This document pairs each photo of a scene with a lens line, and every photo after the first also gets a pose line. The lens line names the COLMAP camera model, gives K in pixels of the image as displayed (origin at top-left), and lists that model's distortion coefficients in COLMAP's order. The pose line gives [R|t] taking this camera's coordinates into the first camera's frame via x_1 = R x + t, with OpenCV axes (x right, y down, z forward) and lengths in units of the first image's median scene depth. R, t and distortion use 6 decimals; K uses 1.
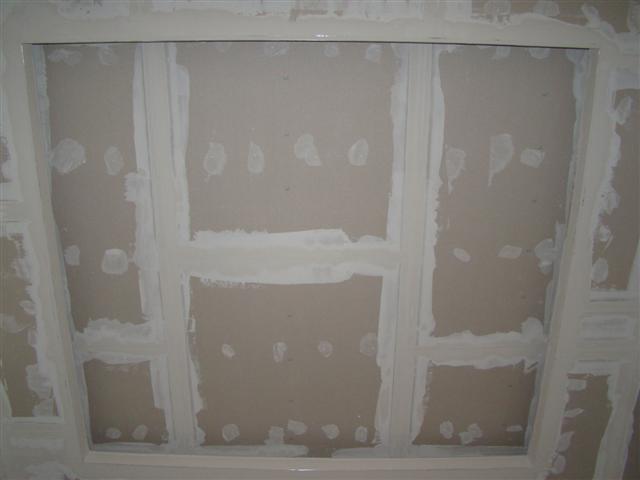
lens RADIAL K [[590.9, 0, 320.0], [0, 590.9, 240.0], [0, 0, 1]] dist [-0.166844, 0.115219]
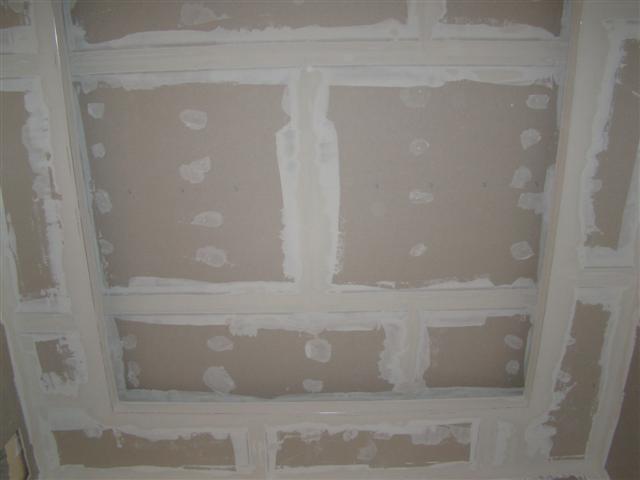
lens RADIAL K [[590.9, 0, 320.0], [0, 590.9, 240.0], [0, 0, 1]] dist [-0.166844, 0.115219]
pose [[-0.022153, -0.938817, -0.343703, 0.192371], [0.949246, 0.088140, -0.301934, 0.338290], [0.313755, -0.332947, 0.889215, 0.129050]]
